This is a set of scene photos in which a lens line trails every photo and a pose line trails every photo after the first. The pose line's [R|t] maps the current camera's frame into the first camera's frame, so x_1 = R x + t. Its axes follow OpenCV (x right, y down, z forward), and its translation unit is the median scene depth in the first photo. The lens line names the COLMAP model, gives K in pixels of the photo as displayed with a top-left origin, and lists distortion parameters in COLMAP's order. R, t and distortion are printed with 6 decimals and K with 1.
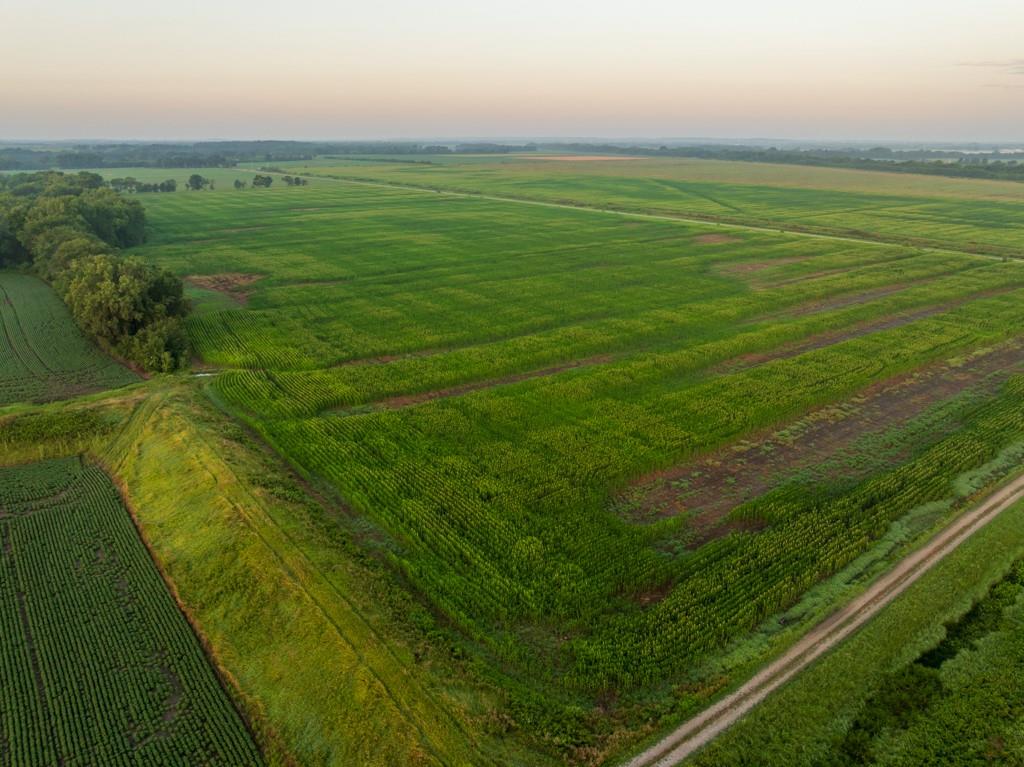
lens RADIAL K [[725.9, 0, 516.8], [0, 725.9, 365.3], [0, 0, 1]] dist [-0.056571, 0.027686]
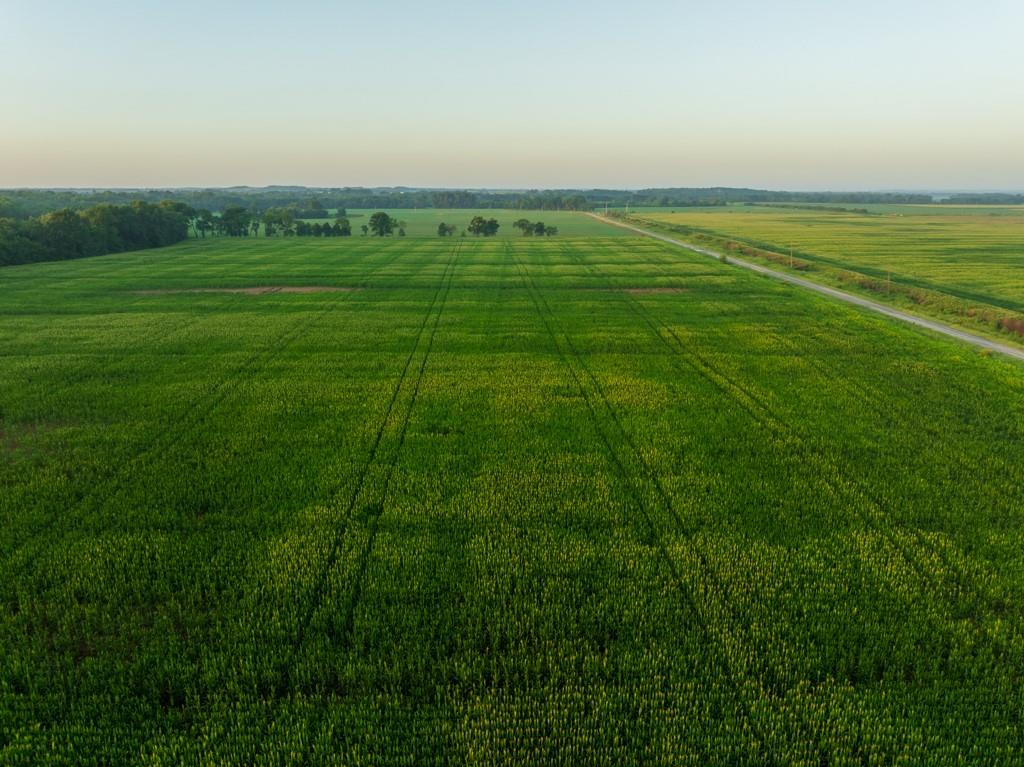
lens RADIAL K [[725.9, 0, 516.8], [0, 725.9, 365.3], [0, 0, 1]] dist [-0.056571, 0.027686]
pose [[0.802874, 0.136371, -0.580342, 0.321687], [-0.175583, 0.984396, -0.011593, -0.825547], [0.569705, 0.111206, 0.814291, 3.169688]]
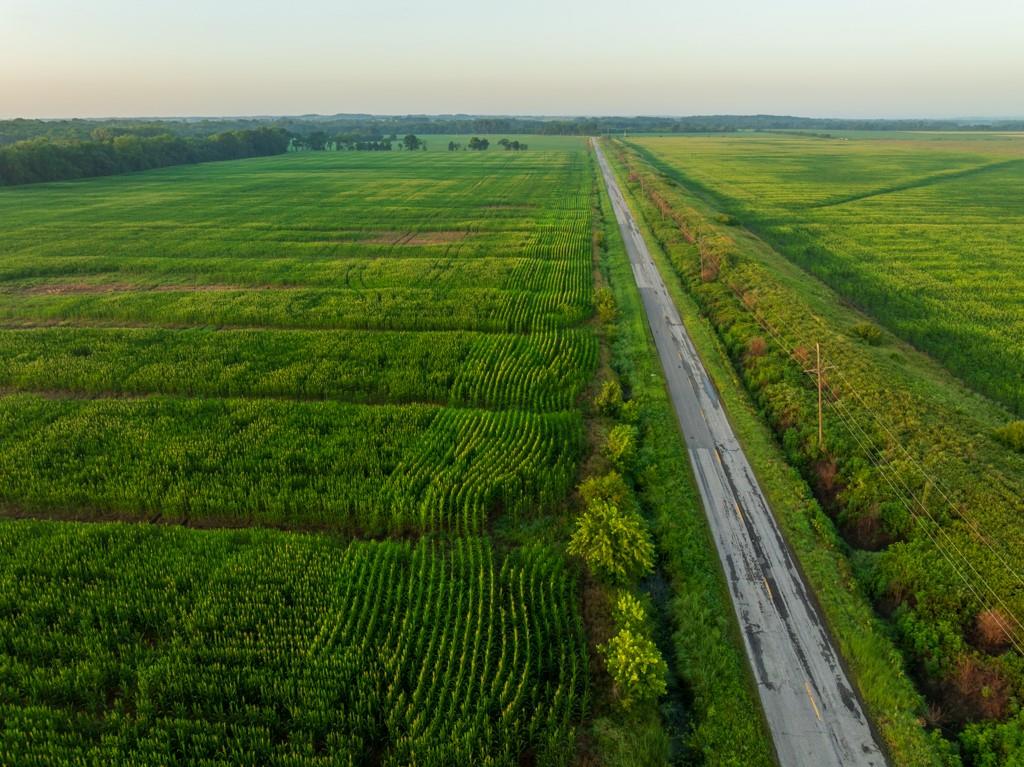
lens RADIAL K [[725.9, 0, 516.8], [0, 725.9, 365.3], [0, 0, 1]] dist [-0.056571, 0.027686]
pose [[0.745407, 0.210361, -0.632548, 2.090672], [-0.193490, 0.976327, 0.096676, -0.457410], [0.637911, 0.050329, 0.768464, 1.977872]]
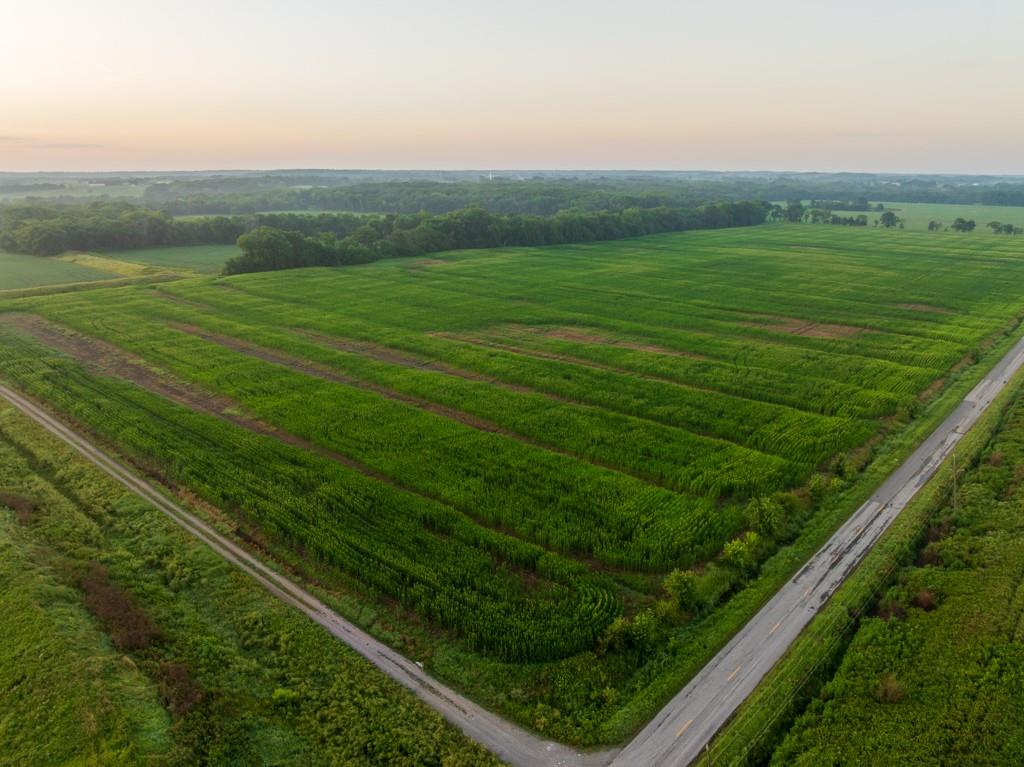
lens RADIAL K [[720.6, 0, 517.6], [0, 720.6, 373.8], [0, 0, 1]] dist [-0.039468, -0.001719]
pose [[0.194458, 0.261728, -0.945349, 2.608731], [-0.294244, 0.934928, 0.198317, -0.571782], [0.935739, 0.239598, 0.258816, 1.795103]]
